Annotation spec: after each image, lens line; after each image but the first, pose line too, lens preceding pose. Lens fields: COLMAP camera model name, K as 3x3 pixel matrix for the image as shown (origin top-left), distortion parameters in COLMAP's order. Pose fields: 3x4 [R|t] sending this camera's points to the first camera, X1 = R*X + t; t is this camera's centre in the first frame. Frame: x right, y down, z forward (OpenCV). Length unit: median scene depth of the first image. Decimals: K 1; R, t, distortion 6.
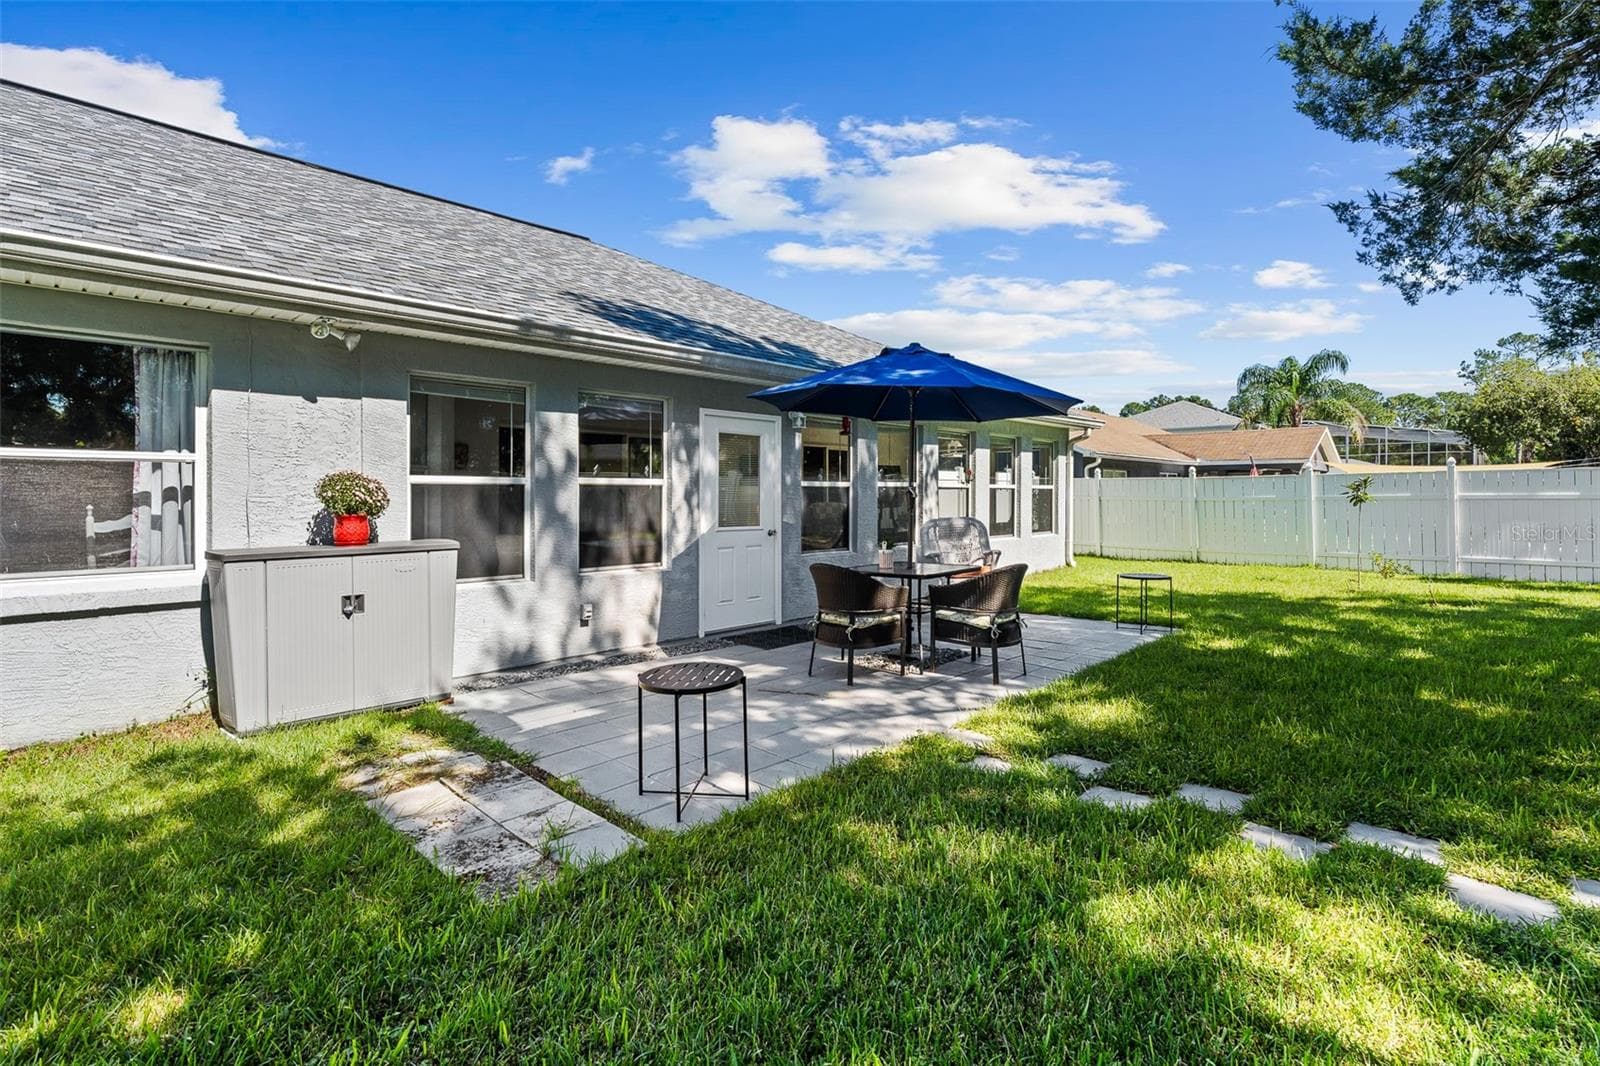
lens RADIAL K [[730.1, 0, 804.3], [0, 730.1, 516.4], [0, 0, 1]] dist [-0.006000, -0.000714]
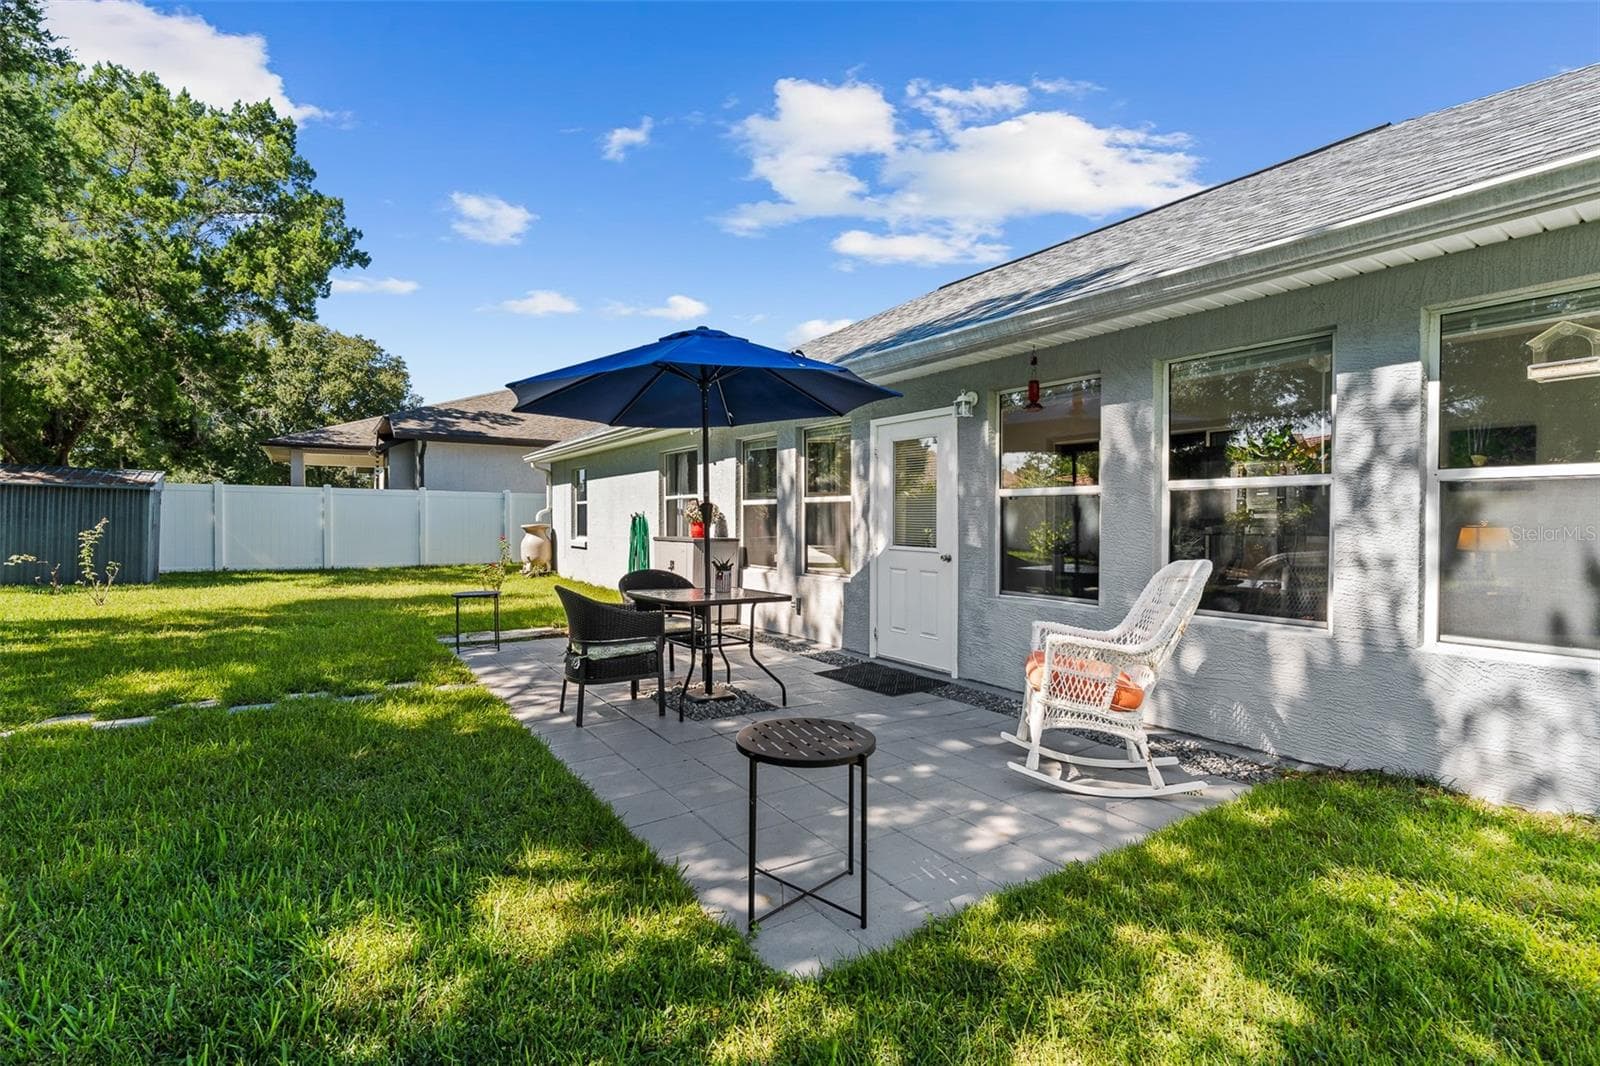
lens RADIAL K [[719.4, 0, 800.0], [0, 719.4, 533.0], [0, 0, 1]] dist [-0.003856, -0.000521]
pose [[-0.197424, 0.023886, -0.980027, 0.915331], [-0.025770, 0.999231, 0.029545, -0.027620], [0.979979, 0.031088, -0.196657, 1.233154]]
